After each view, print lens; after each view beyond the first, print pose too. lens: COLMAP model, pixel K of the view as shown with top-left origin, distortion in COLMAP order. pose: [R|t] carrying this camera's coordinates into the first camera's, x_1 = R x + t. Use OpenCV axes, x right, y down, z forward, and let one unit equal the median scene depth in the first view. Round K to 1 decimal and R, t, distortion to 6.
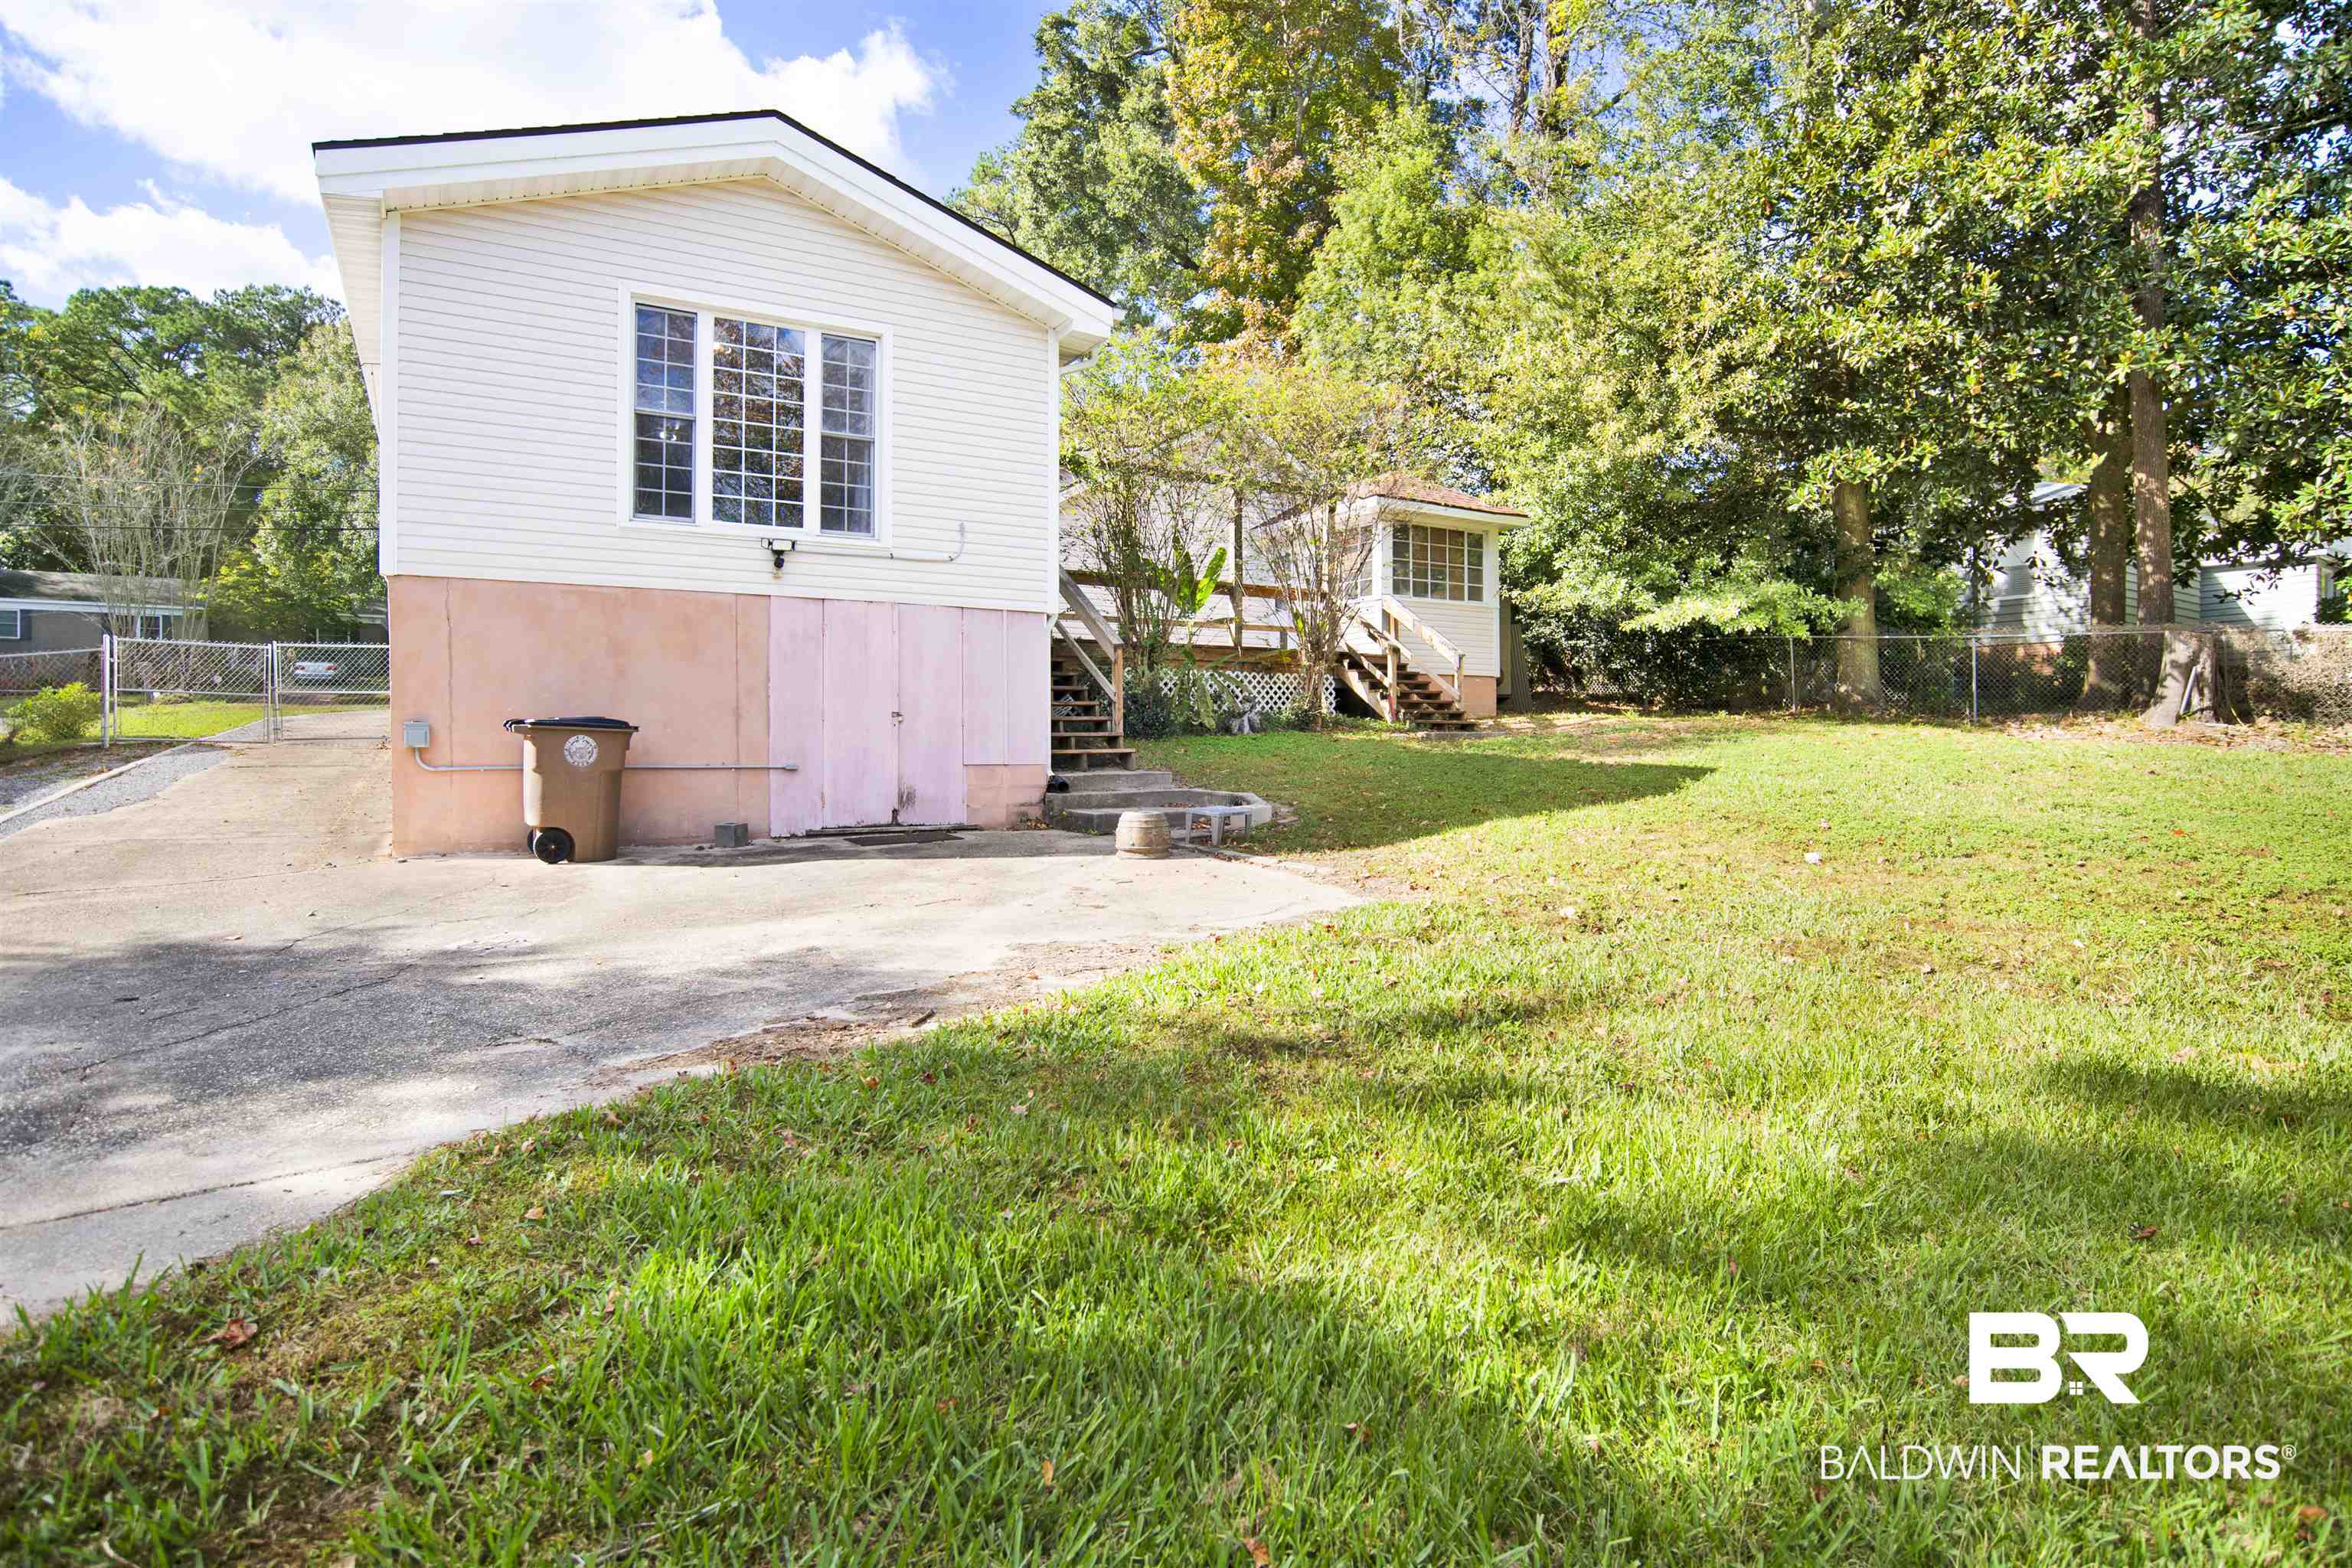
lens RADIAL K [[1236.3, 0, 1176.0], [0, 1236.3, 784.0], [0, 0, 1]] dist [-0.073937, 0.028674]
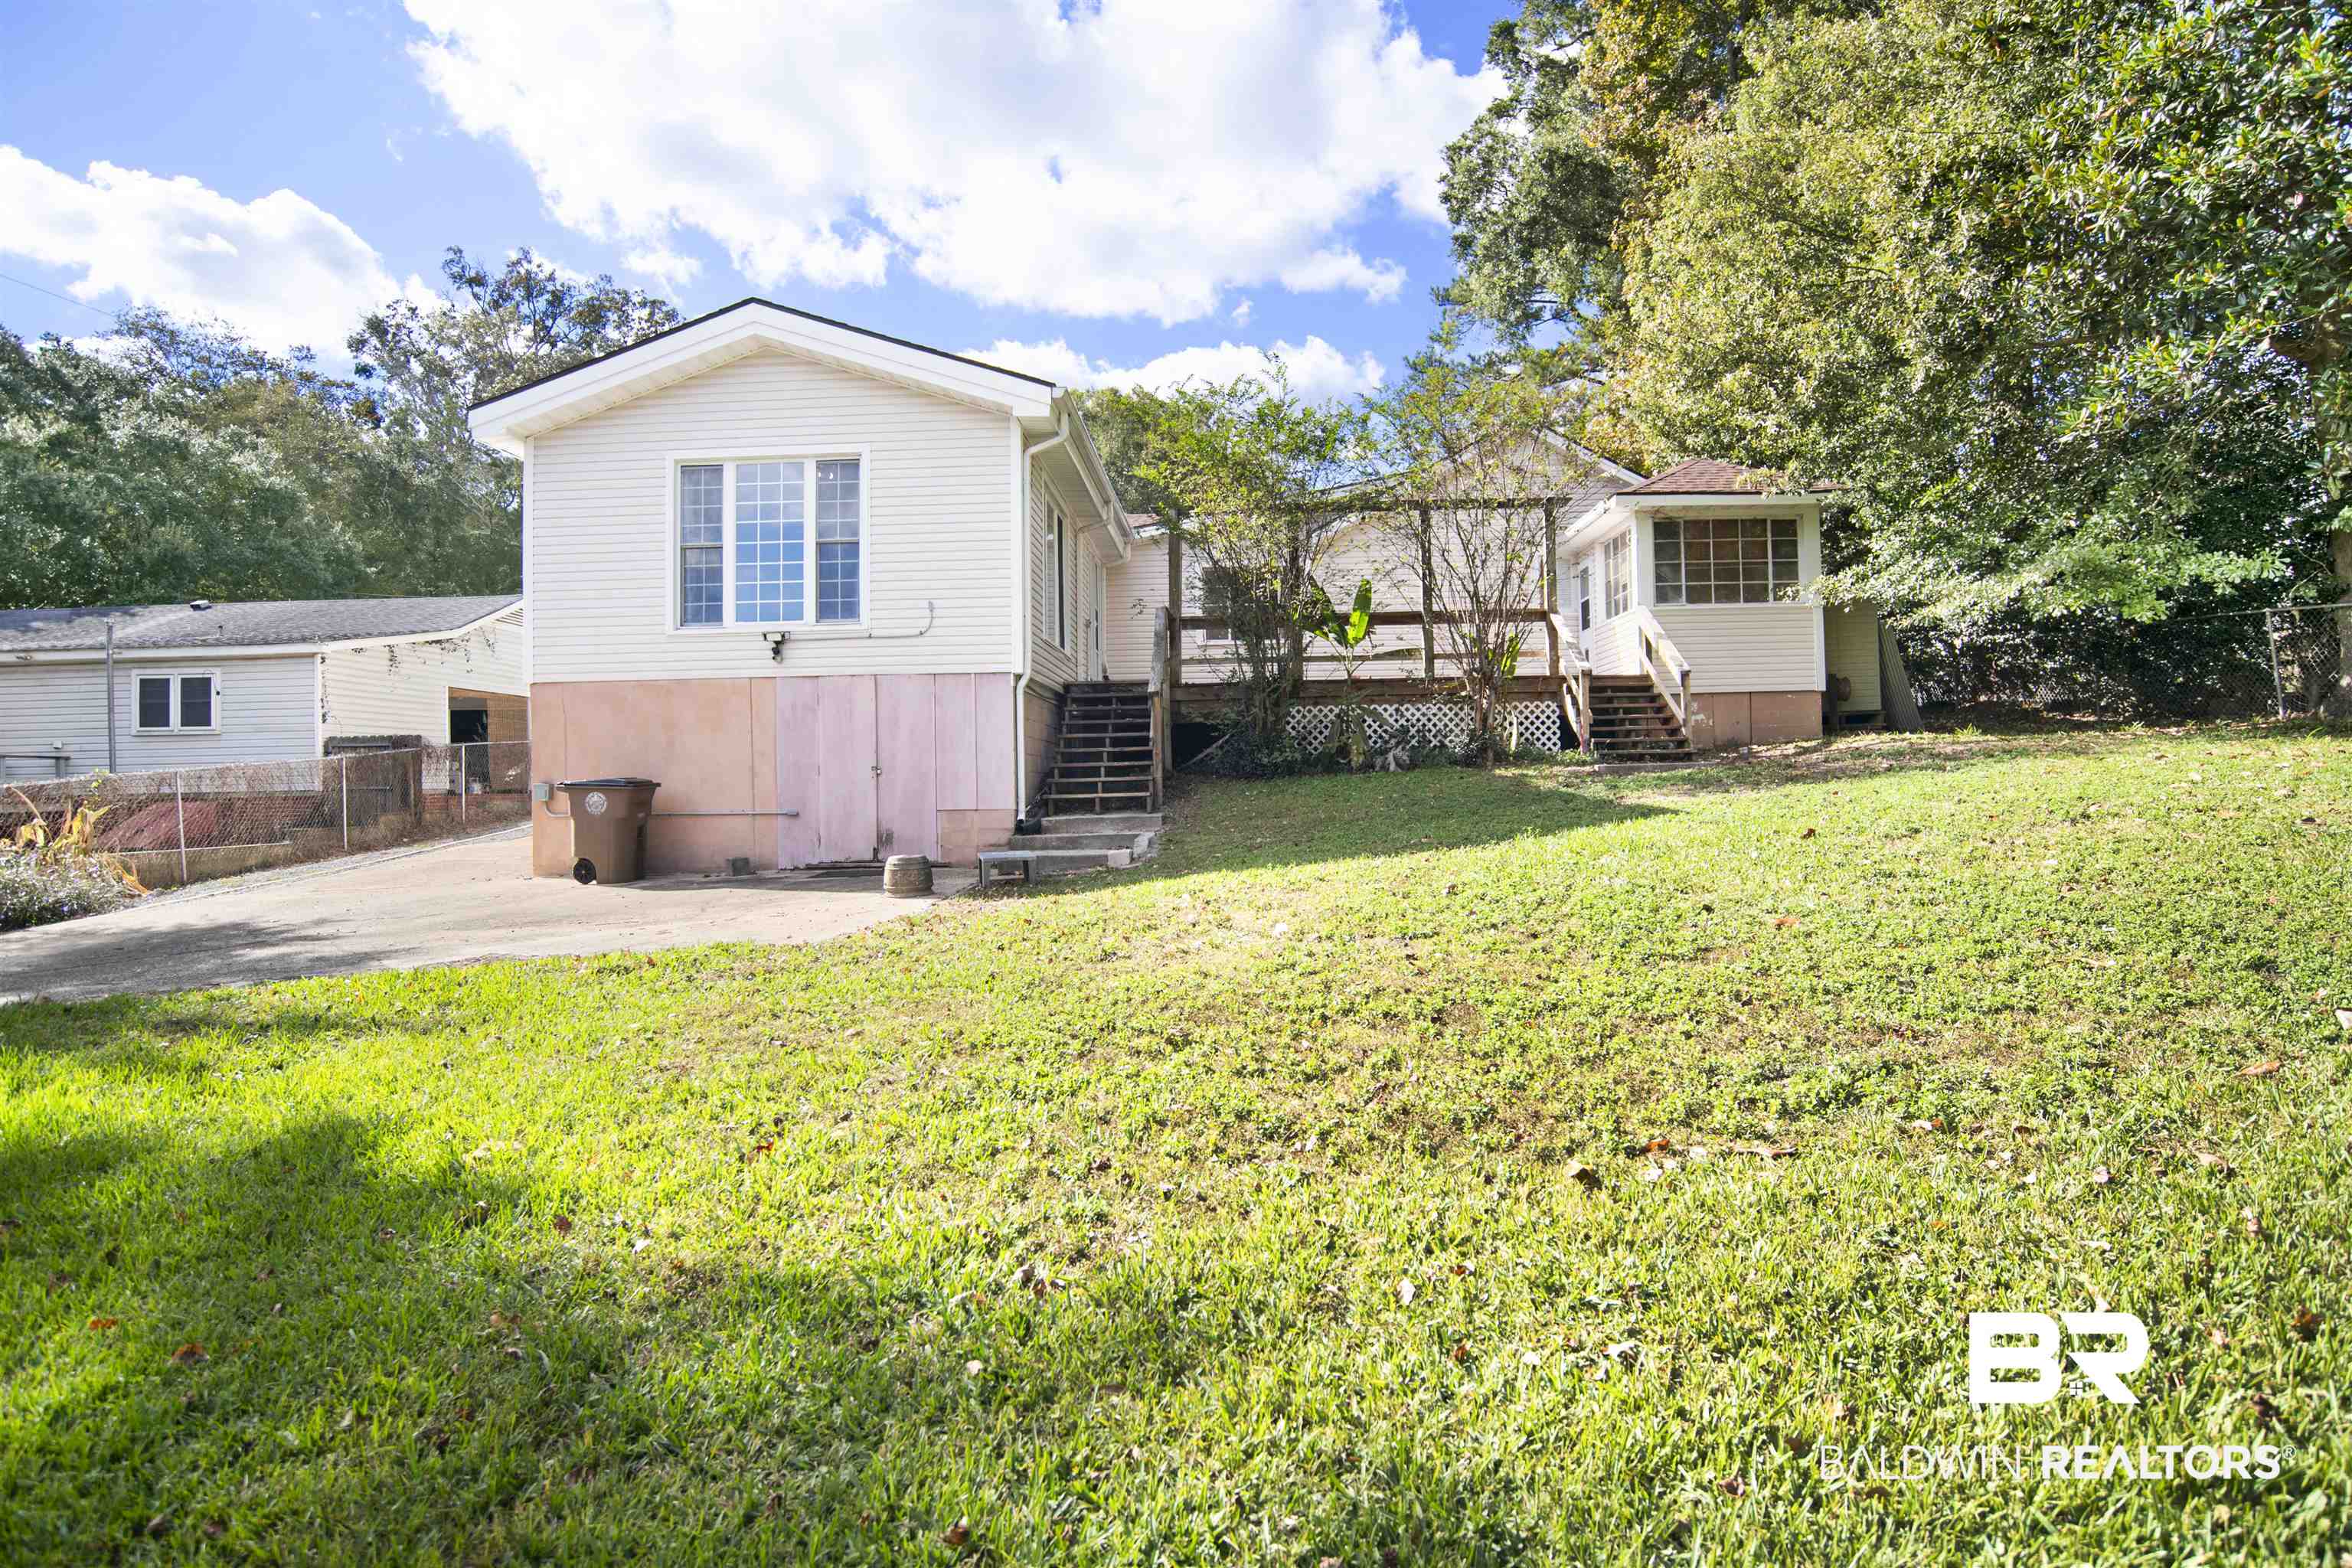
lens RADIAL K [[1236.3, 0, 1176.0], [0, 1236.3, 784.0], [0, 0, 1]] dist [-0.073937, 0.028674]
pose [[0.825461, -0.014830, -0.564264, 0.697877], [0.001563, 0.999711, -0.023989, -0.012486], [0.564457, 0.018920, 0.825246, 0.186400]]
